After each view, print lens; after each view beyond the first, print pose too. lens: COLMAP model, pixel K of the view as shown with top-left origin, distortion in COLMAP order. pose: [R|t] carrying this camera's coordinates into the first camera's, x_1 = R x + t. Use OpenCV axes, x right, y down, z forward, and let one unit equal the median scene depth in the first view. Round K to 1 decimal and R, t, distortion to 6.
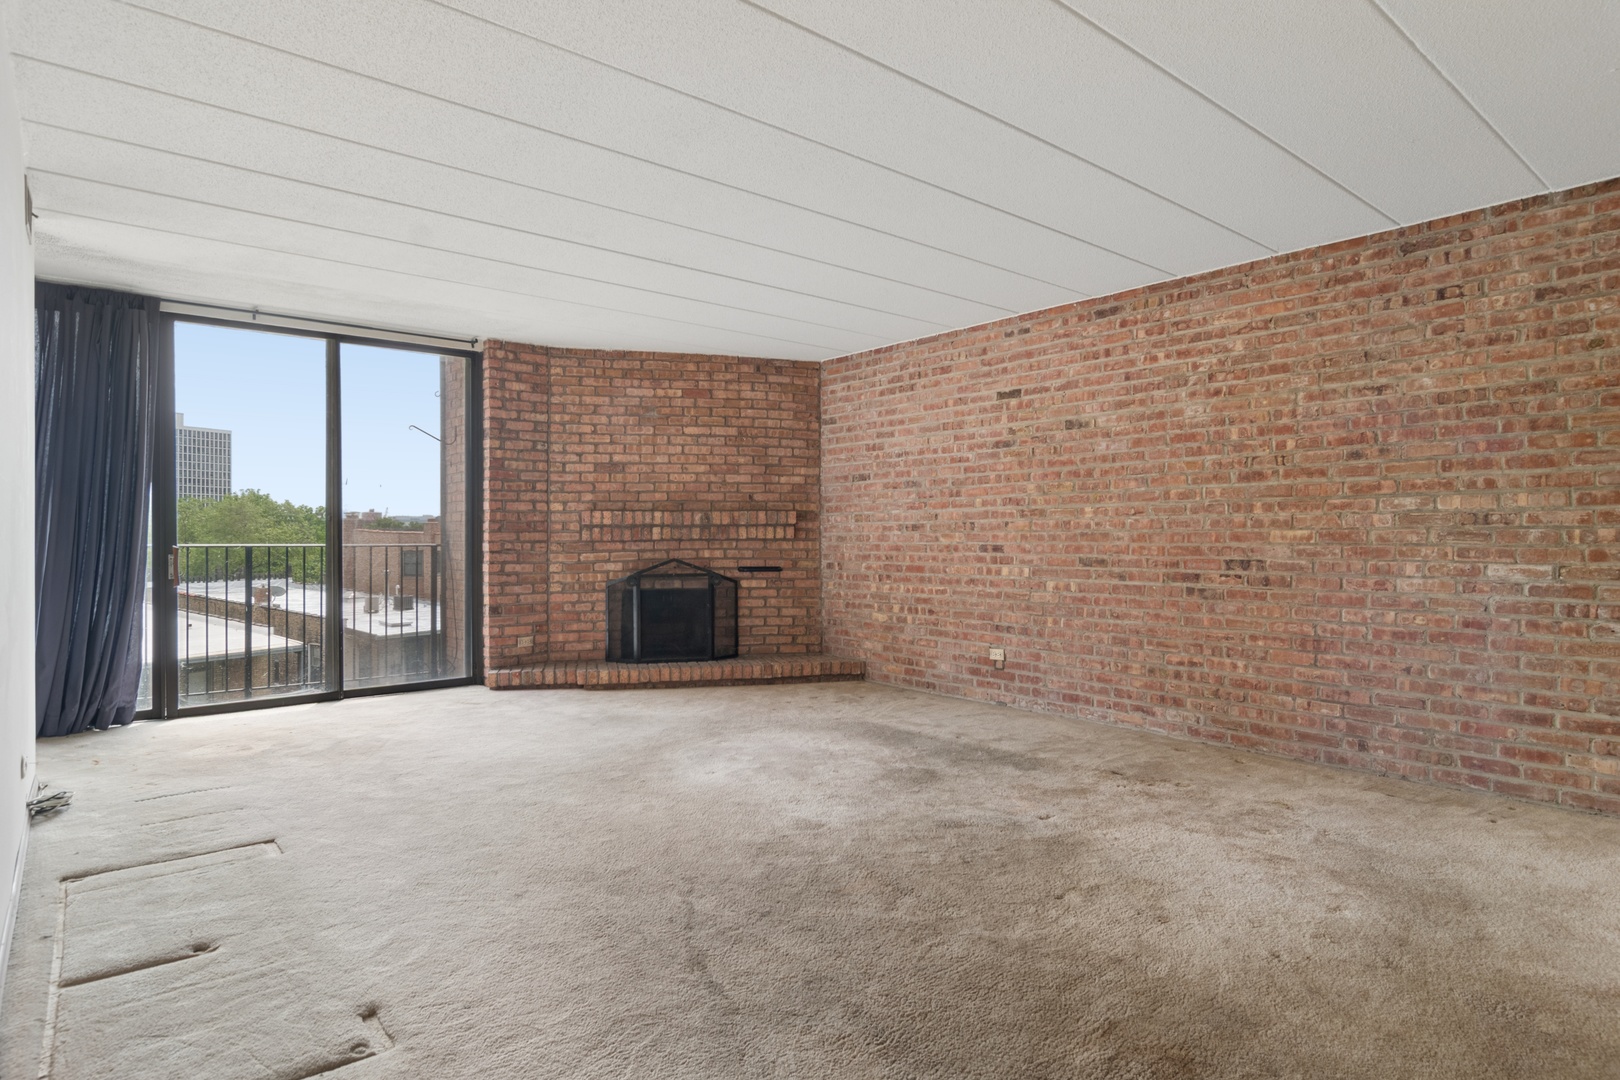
lens RADIAL K [[876.1, 0, 799.2], [0, 876.1, 540.1], [0, 0, 1]] dist [-0.004365, -0.000330]
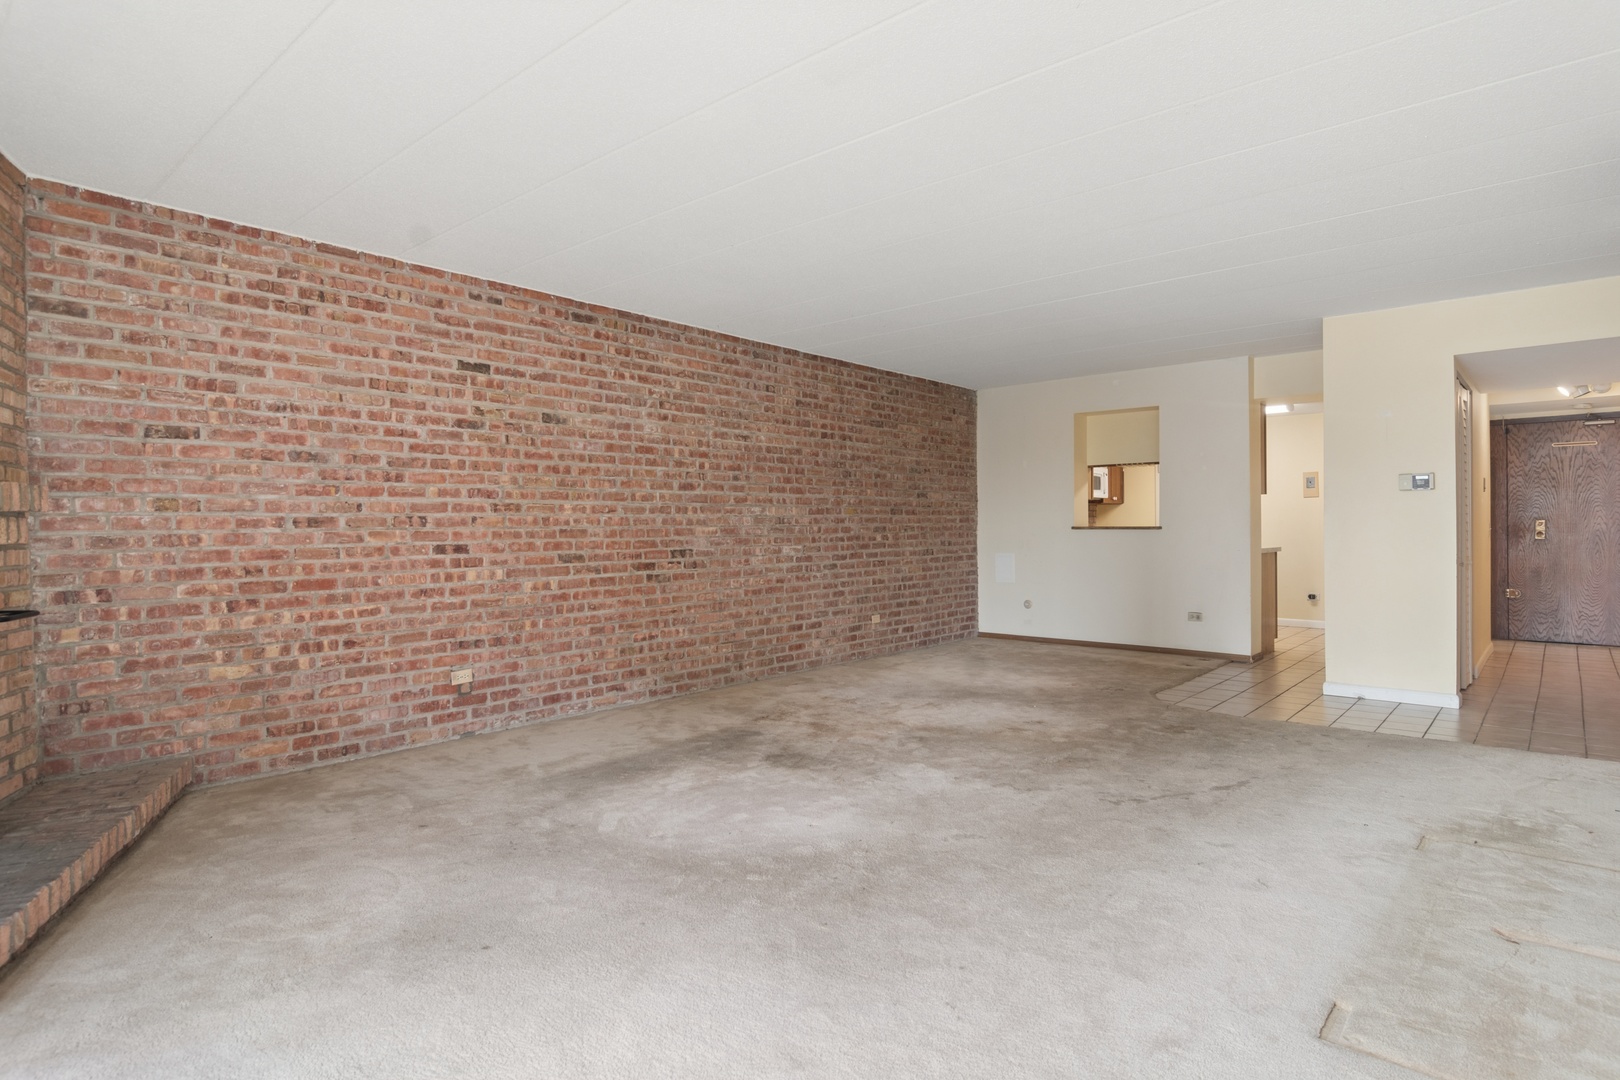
lens RADIAL K [[876.1, 0, 797.3], [0, 876.1, 531.2], [0, 0, 1]] dist [-0.004365, -0.000330]
pose [[-0.162292, -0.001978, 0.986741, -0.686478], [0.012362, 0.999915, 0.004037, -0.006854], [-0.986665, 0.012853, -0.162253, 0.877175]]
